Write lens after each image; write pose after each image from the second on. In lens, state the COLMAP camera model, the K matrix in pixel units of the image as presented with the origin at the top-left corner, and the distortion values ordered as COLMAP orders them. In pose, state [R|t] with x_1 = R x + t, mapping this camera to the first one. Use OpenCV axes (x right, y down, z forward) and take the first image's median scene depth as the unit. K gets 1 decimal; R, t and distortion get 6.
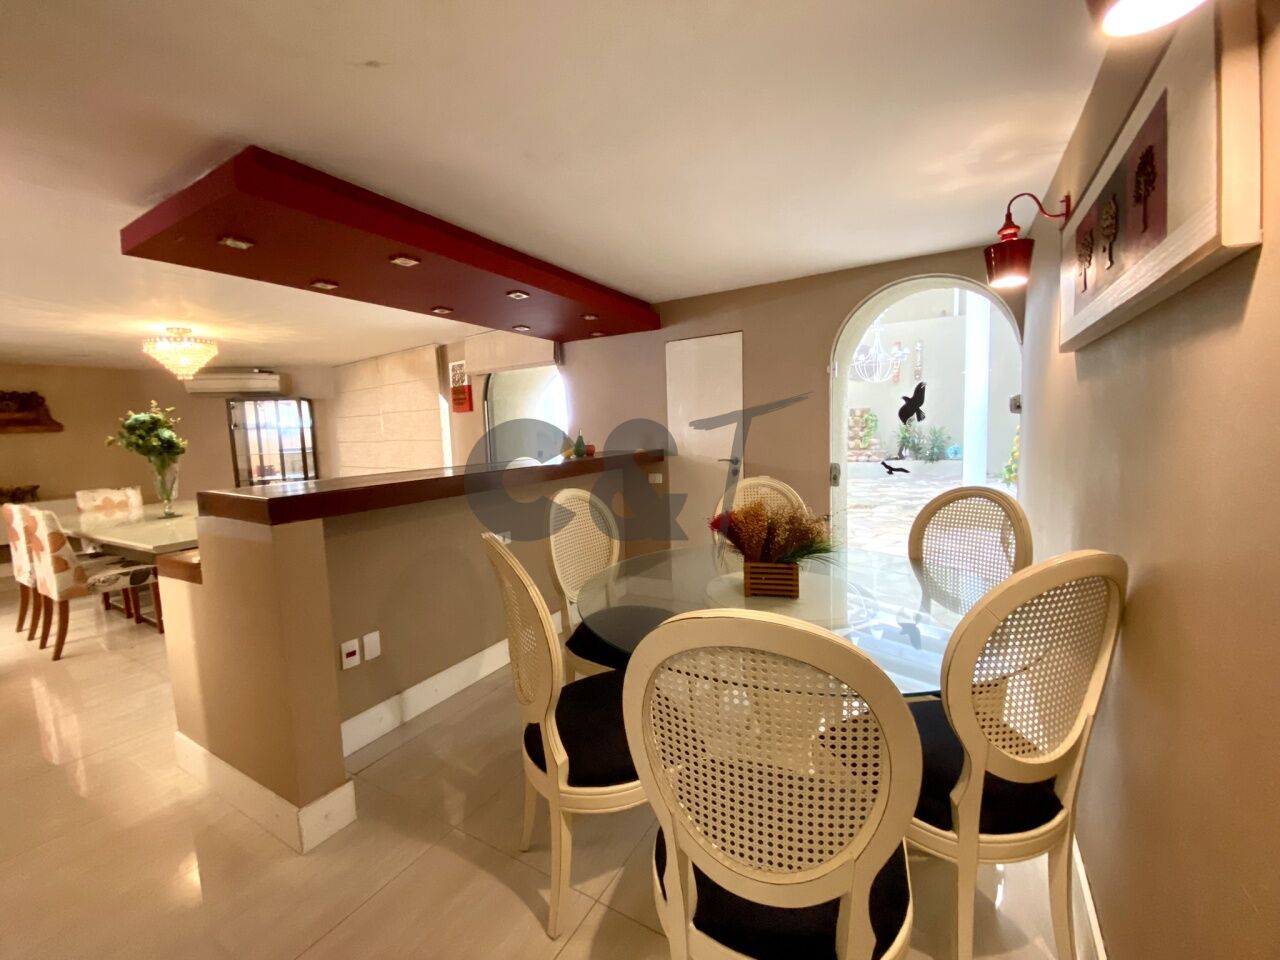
lens RADIAL K [[521.2, 0, 640.0], [0, 521.2, 480.0], [0, 0, 1]] dist [0.019727, -0.020428]
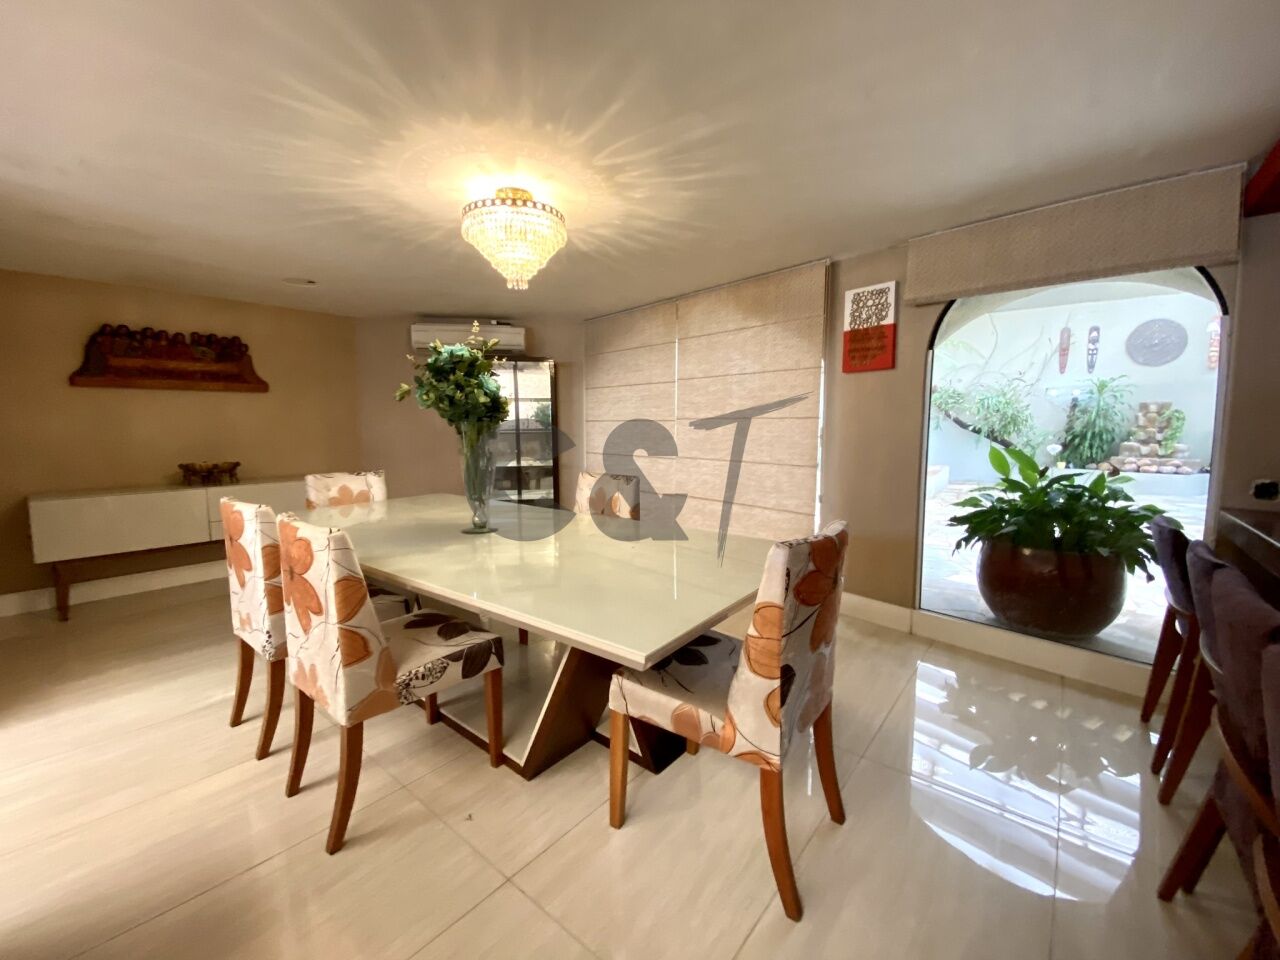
lens RADIAL K [[521.2, 0, 640.0], [0, 521.2, 480.0], [0, 0, 1]] dist [0.019727, -0.020428]
pose [[0.986599, 0.047712, -0.156035, -0.508838], [-0.046292, 0.998847, 0.012725, -0.000408], [0.156462, -0.005332, 0.987670, 0.367742]]
